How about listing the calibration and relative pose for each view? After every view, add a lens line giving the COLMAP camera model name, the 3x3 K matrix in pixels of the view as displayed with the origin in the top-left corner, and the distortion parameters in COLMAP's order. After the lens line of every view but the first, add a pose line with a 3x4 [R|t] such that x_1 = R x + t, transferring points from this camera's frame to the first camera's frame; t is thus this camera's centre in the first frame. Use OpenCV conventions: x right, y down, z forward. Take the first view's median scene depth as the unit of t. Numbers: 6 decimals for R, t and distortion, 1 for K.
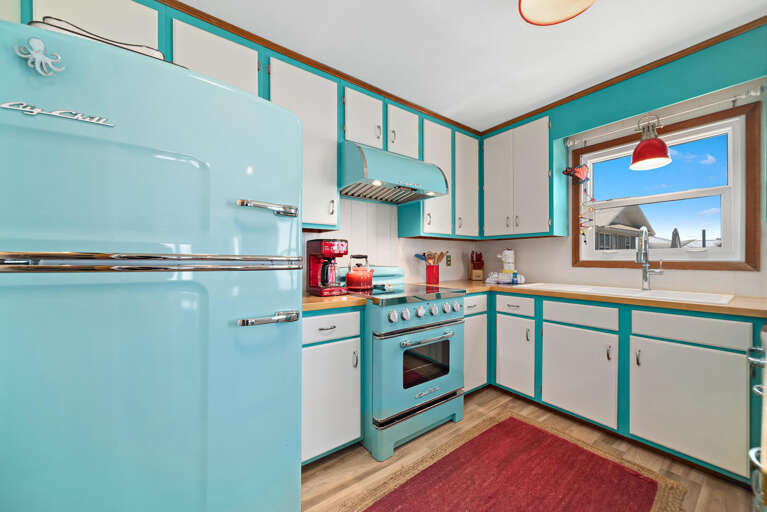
lens RADIAL K [[292.0, 0, 383.0], [0, 292.0, 257.4], [0, 0, 1]] dist [0.001418, 0.000284]
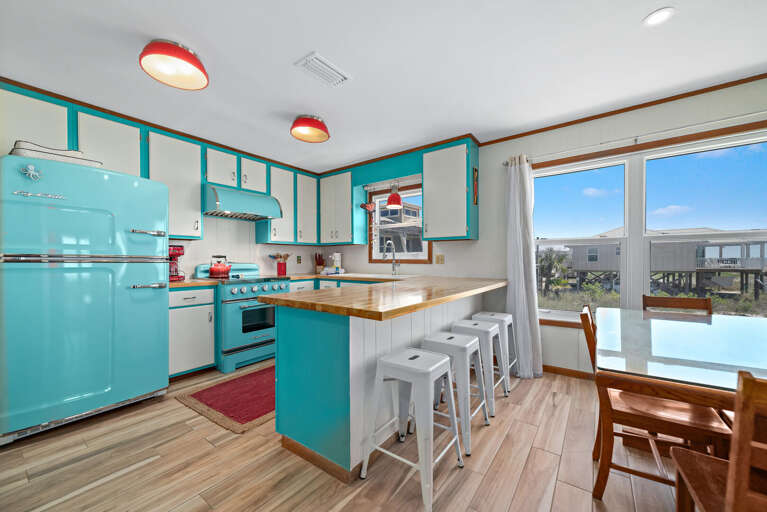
lens RADIAL K [[294.1, 0, 384.9], [0, 294.1, 260.3], [0, 0, 1]] dist [0.002827, 0.000500]
pose [[0.956939, -0.002738, 0.290275, 0.312437], [0.001057, 0.999982, 0.005946, 0.008176], [-0.290286, -0.005383, 0.956925, -0.762517]]
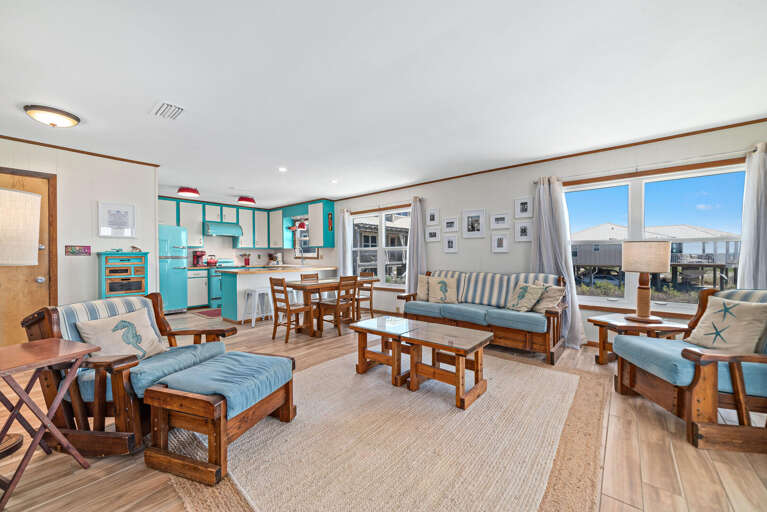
lens RADIAL K [[292.0, 0, 383.0], [0, 292.0, 257.4], [0, 0, 1]] dist [0.001418, 0.000284]
pose [[0.973872, -0.003223, 0.227076, 1.056256], [0.000116, 0.999906, 0.013697, -0.027876], [-0.227099, -0.013313, 0.973781, -2.639436]]
